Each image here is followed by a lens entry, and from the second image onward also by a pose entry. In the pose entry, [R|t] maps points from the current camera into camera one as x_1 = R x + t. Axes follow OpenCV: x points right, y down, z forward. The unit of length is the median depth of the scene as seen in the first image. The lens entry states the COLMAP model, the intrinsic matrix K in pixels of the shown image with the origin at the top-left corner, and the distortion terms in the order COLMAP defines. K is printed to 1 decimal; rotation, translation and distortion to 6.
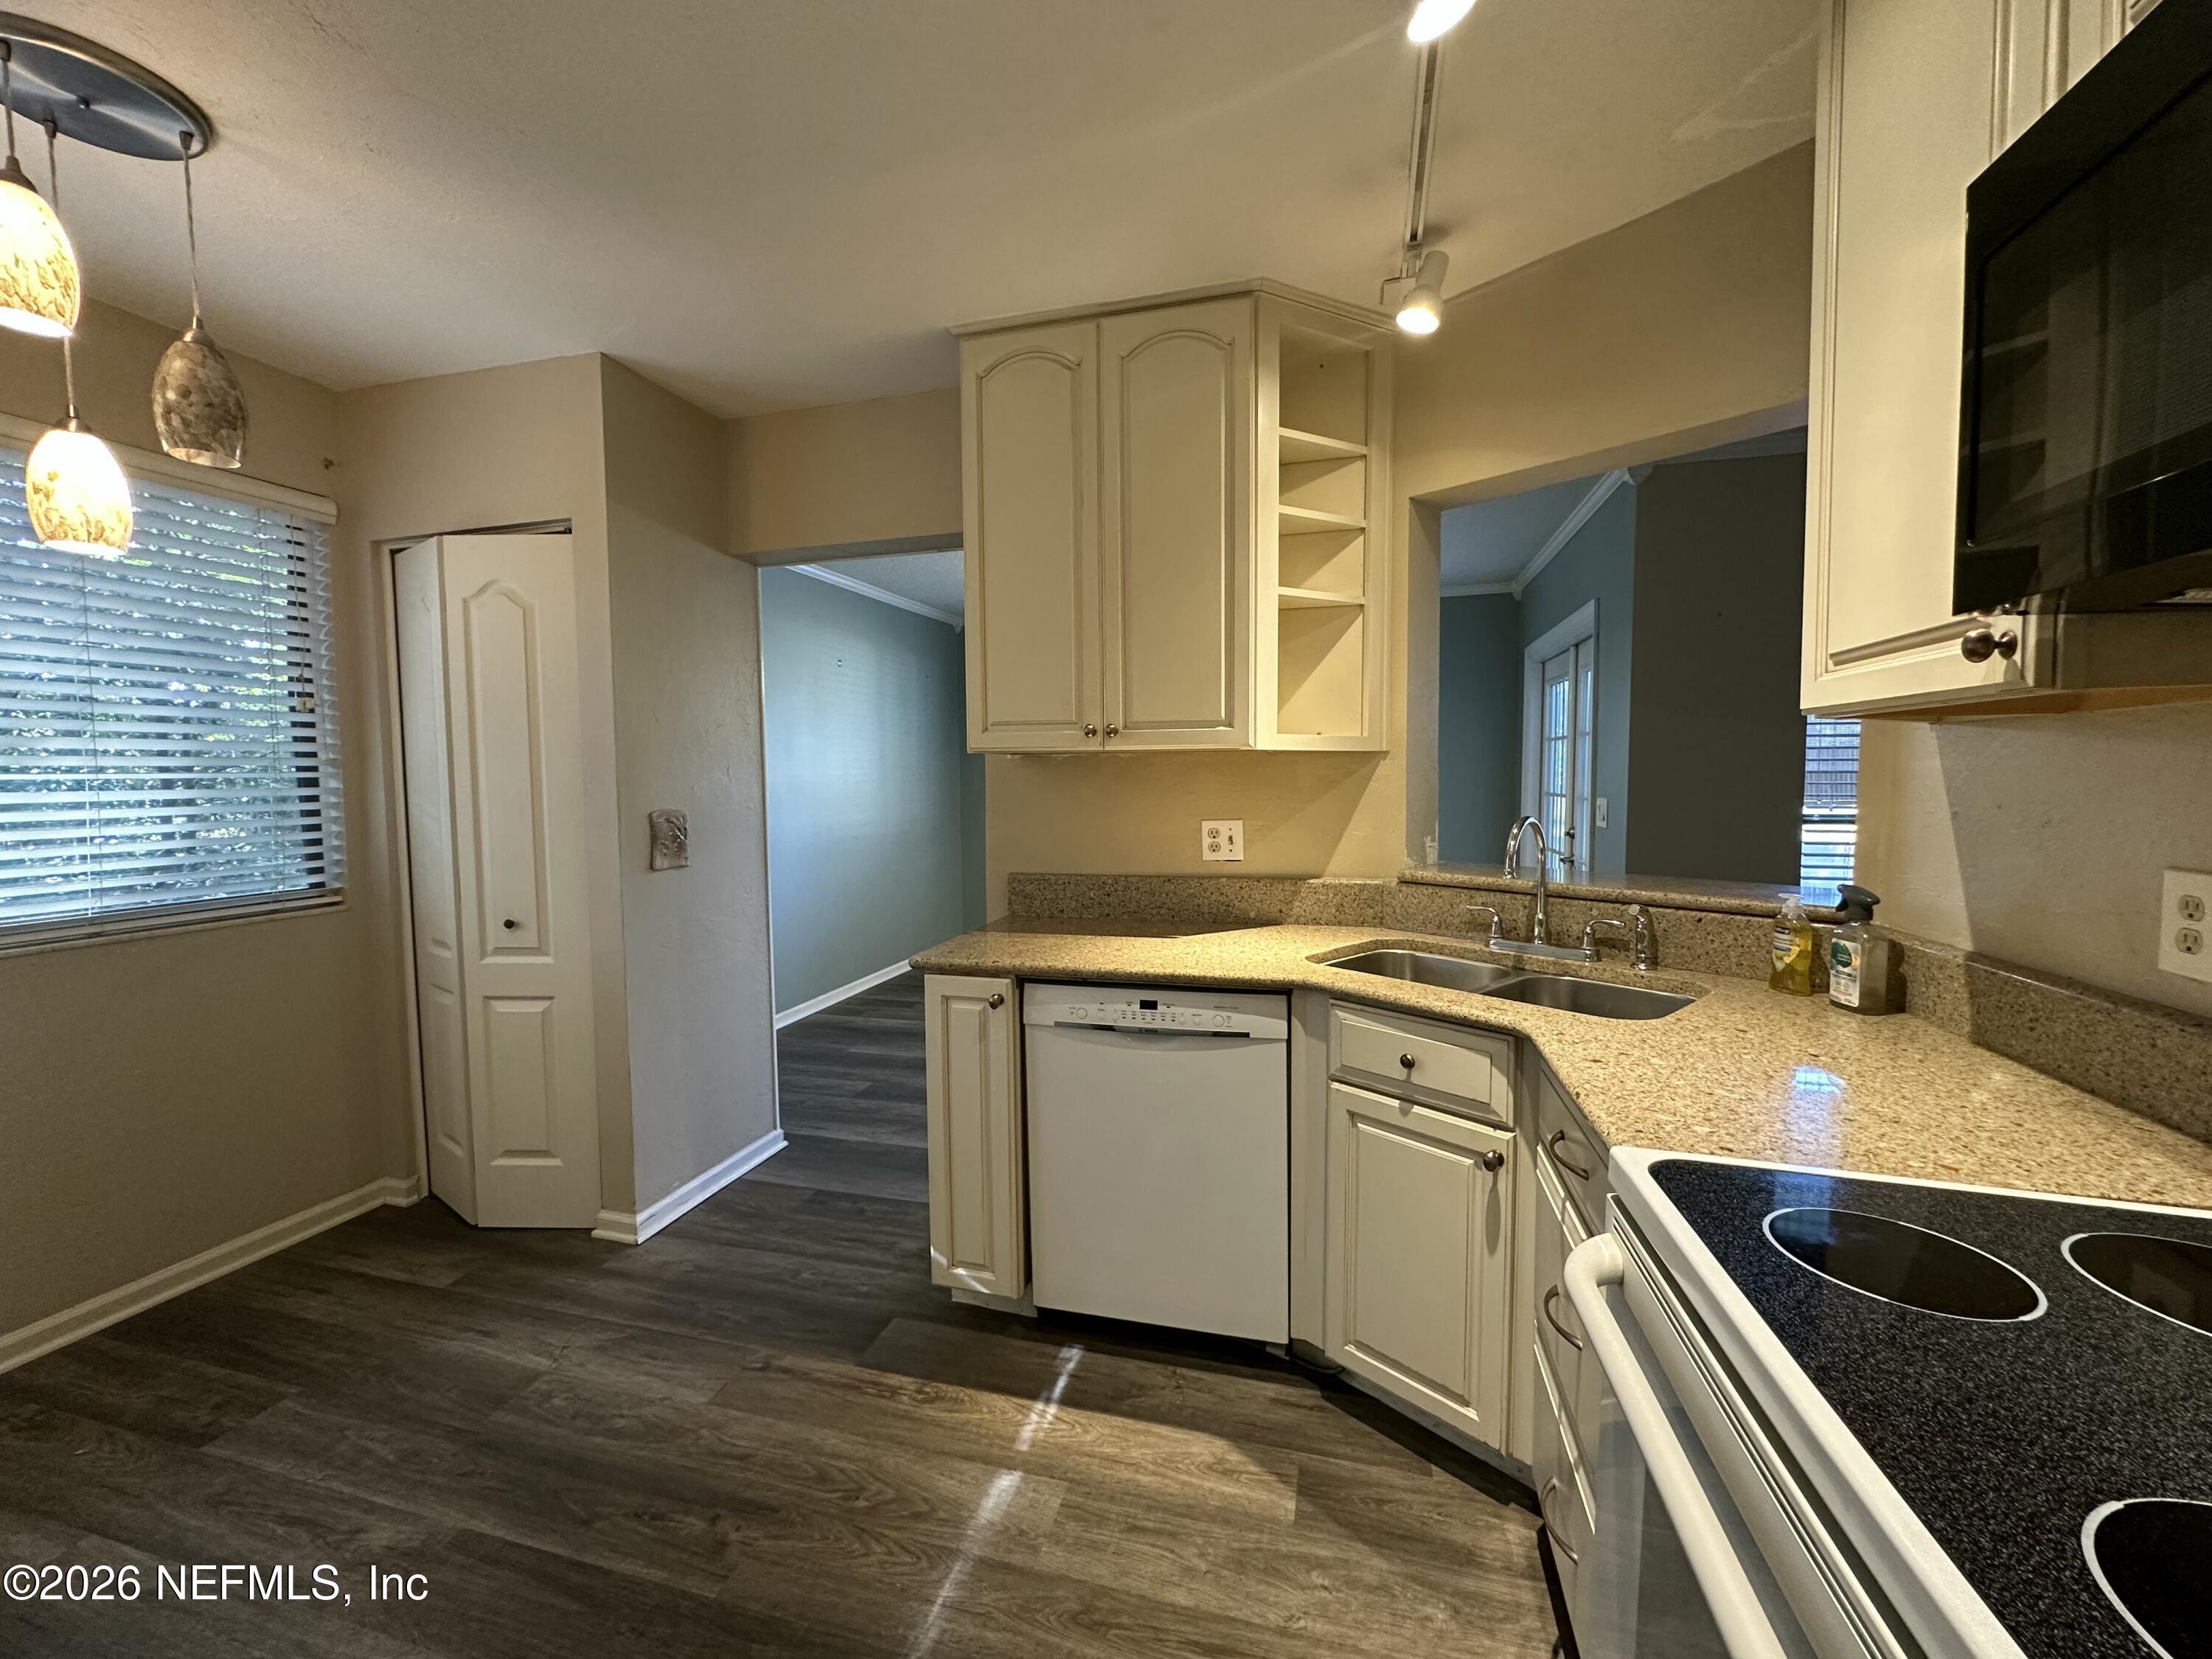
lens RADIAL K [[880.3, 0, 1106.3], [0, 880.3, 825.6], [0, 0, 1]] dist [-0.005628, 0.000963]
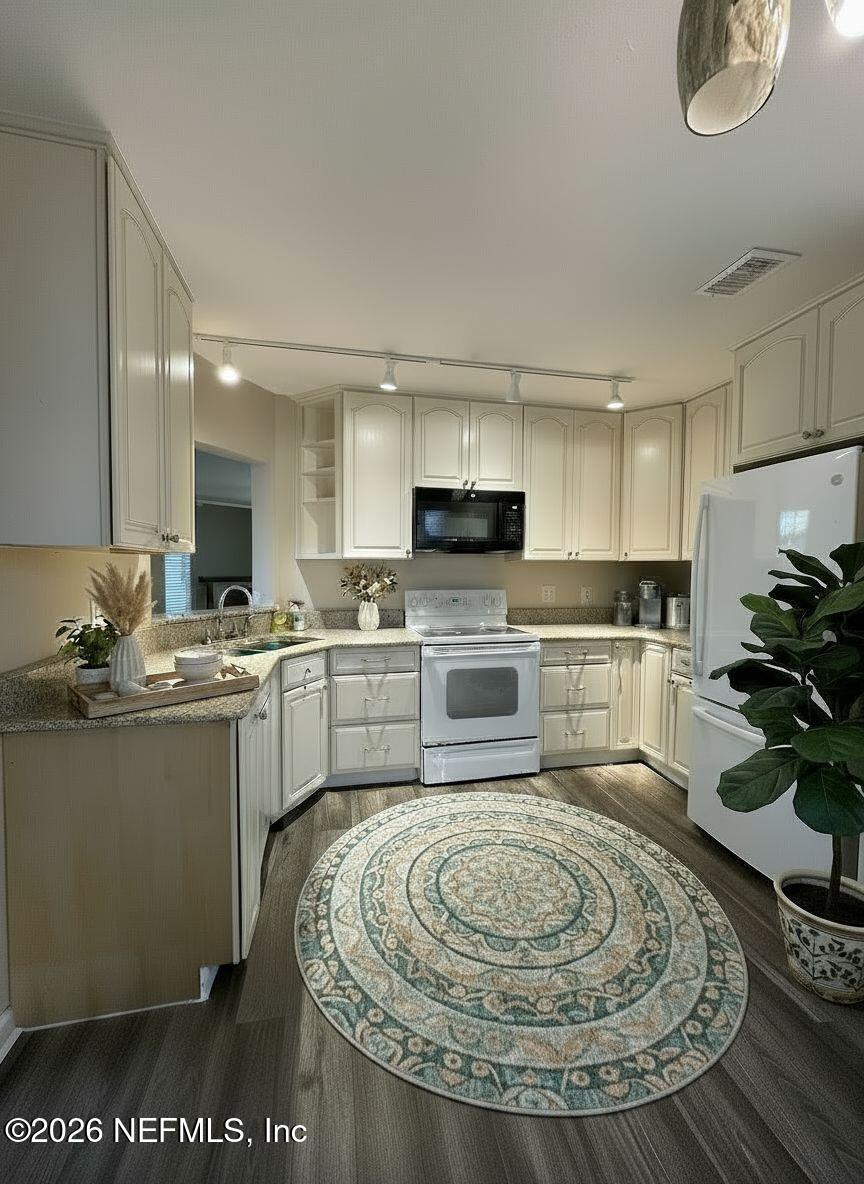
lens RADIAL K [[475.7, 0, 436.8], [0, 475.7, 588.3], [0, 0, 1]] dist [0.003694, 0.000213]
pose [[-0.473565, -0.030302, 0.880237, -1.024445], [0.051683, 0.996730, 0.062117, -0.064897], [-0.879241, 0.074910, -0.470450, 1.132130]]
